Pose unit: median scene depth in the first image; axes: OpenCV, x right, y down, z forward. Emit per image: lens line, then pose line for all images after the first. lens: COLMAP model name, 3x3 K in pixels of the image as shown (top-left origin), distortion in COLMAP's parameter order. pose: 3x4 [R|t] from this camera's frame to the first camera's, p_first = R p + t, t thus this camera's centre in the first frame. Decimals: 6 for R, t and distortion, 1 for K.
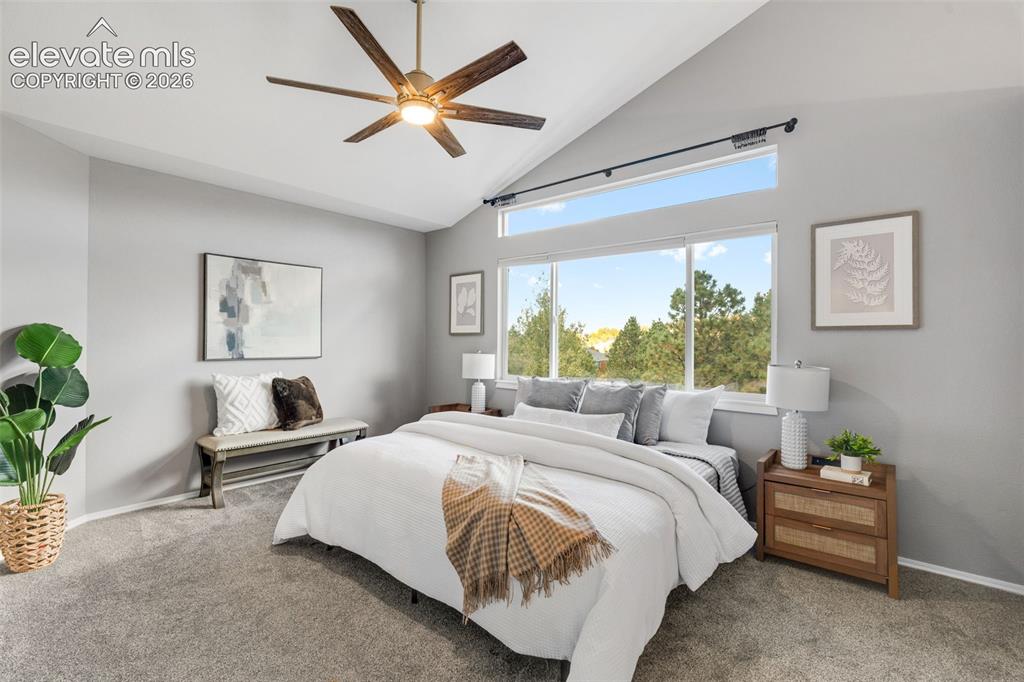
lens RADIAL K [[475.9, 0, 503.3], [0, 475.9, 329.9], [0, 0, 1]] dist [0.001139, 0.001323]
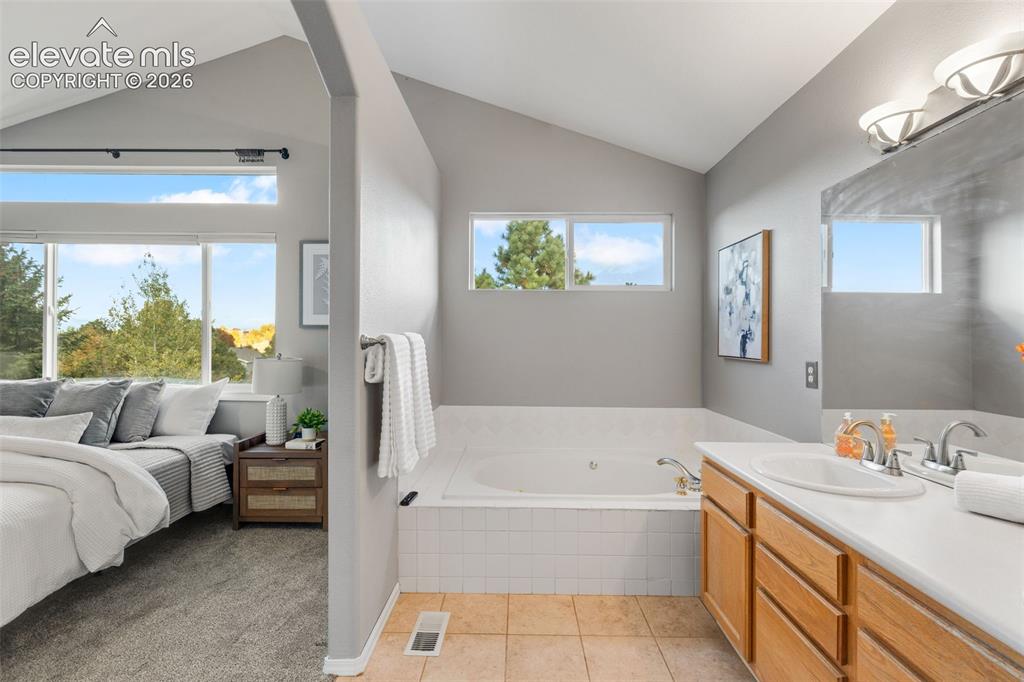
lens RADIAL K [[475.9, 0, 505.1], [0, 475.9, 332.0], [0, 0, 1]] dist [0.001139, 0.001323]
pose [[0.766230, 0.011723, 0.642459, 0.274560], [-0.017083, 0.999852, 0.002130, -0.000743], [-0.642339, -0.012607, 0.766317, -0.257679]]
